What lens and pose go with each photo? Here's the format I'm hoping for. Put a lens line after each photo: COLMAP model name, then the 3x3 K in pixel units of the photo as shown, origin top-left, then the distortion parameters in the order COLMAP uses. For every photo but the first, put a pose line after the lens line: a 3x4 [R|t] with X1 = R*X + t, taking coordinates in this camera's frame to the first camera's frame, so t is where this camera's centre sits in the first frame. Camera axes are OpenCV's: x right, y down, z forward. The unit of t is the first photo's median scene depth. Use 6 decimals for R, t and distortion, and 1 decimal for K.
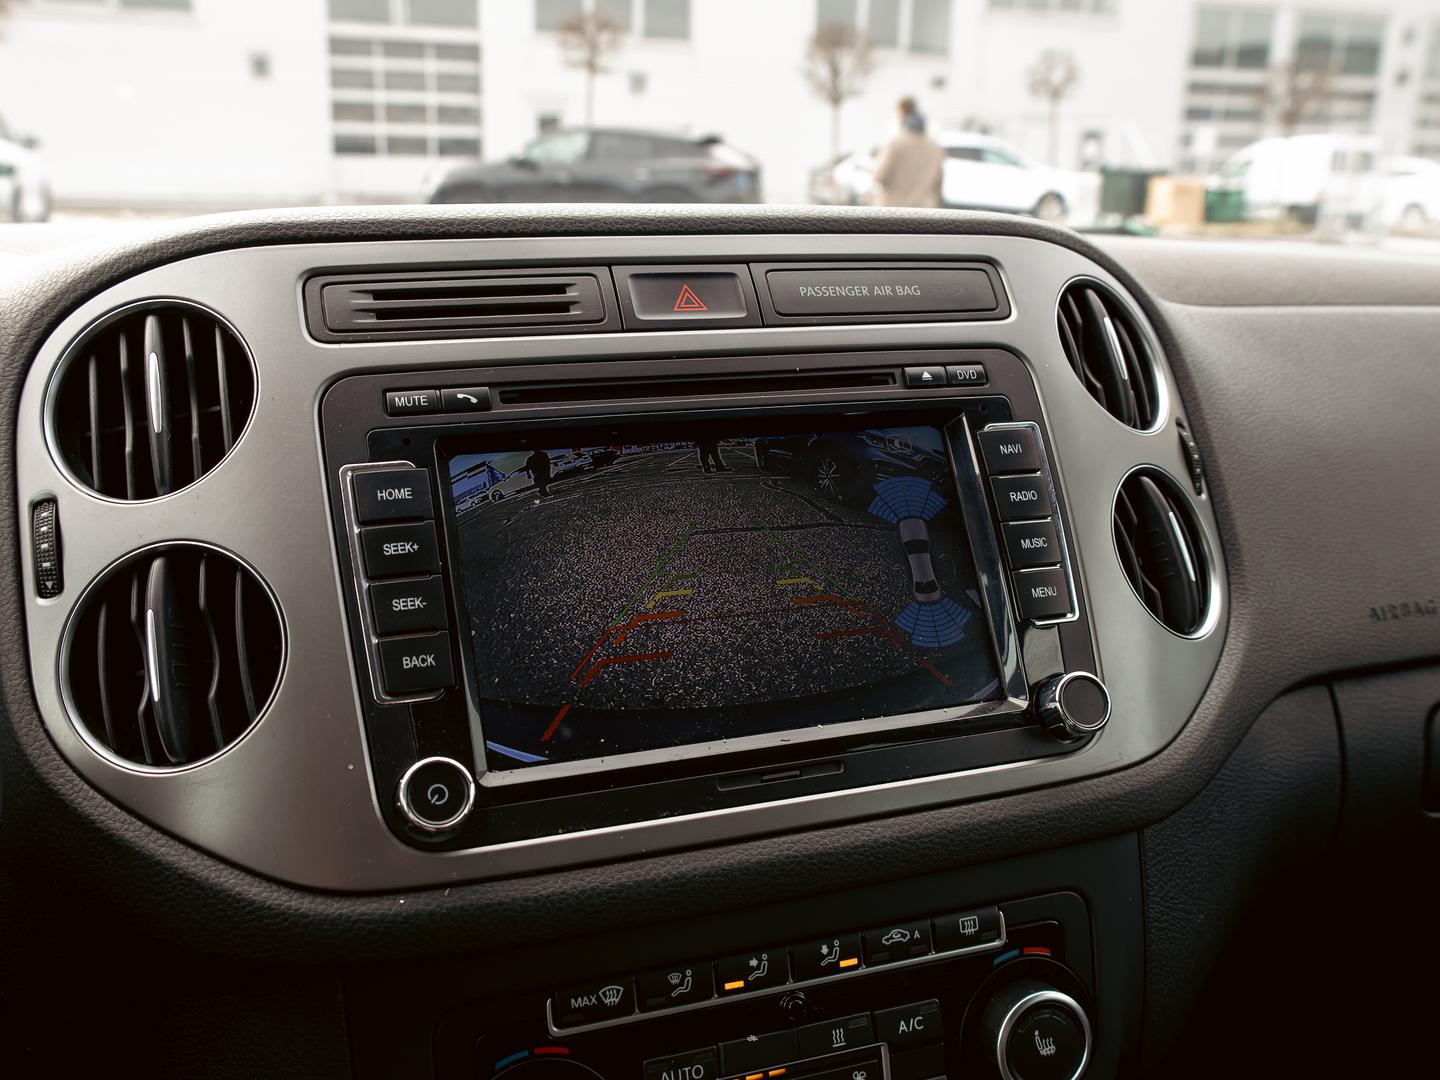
lens RADIAL K [[1021.6, 0, 697.8], [0, 1021.6, 540.4], [0, 0, 1]] dist [-0.001697, 0.000443]
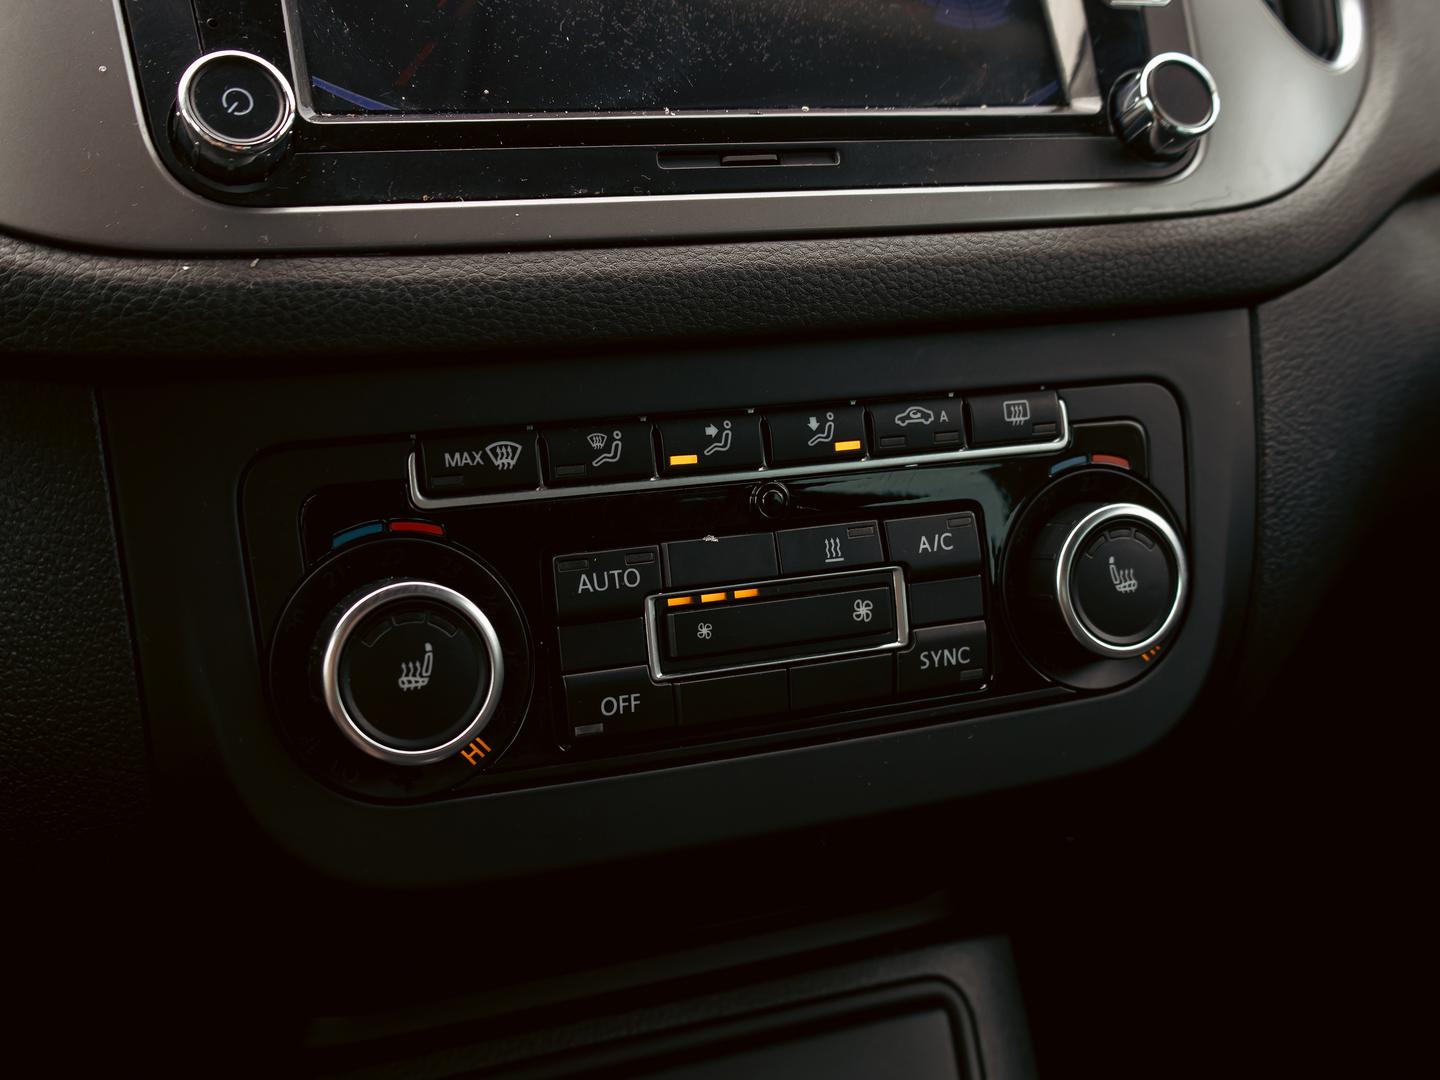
lens RADIAL K [[1308.4, 0, 665.2], [0, 1308.4, 541.7], [0, 0, 1]] dist [-0.005759, 0.003288]
pose [[0.999095, -0.007673, 0.041834, -0.013936], [0.005936, 0.999121, 0.041485, 0.450630], [-0.042116, -0.041199, 0.998263, 0.118889]]
